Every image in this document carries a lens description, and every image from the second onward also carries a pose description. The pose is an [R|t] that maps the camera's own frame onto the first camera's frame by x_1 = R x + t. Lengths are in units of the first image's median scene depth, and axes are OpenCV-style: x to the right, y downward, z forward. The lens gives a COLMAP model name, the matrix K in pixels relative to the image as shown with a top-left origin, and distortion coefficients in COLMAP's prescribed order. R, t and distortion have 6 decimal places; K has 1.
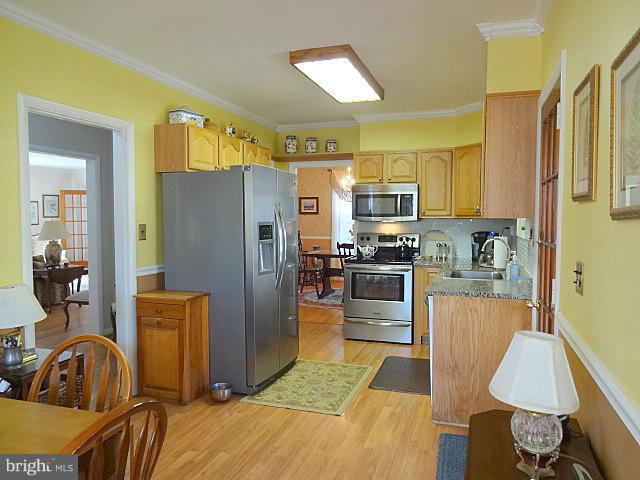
lens RADIAL K [[473.3, 0, 320.5], [0, 473.3, 239.8], [0, 0, 1]] dist [0.003407, -0.005859]
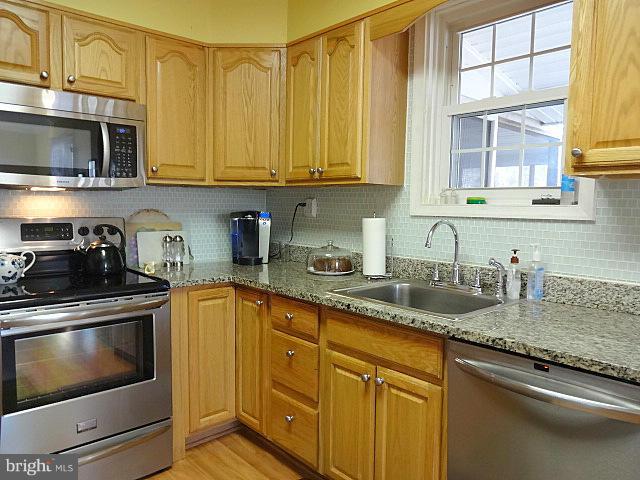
lens RADIAL K [[473.3, 0, 320.7], [0, 473.3, 238.9], [0, 0, 1]] dist [0.003407, -0.005859]
pose [[0.472780, -0.061152, 0.879056, -0.107387], [0.027139, 0.998126, 0.054839, -0.012037], [-0.880763, -0.002070, 0.473554, 0.626054]]
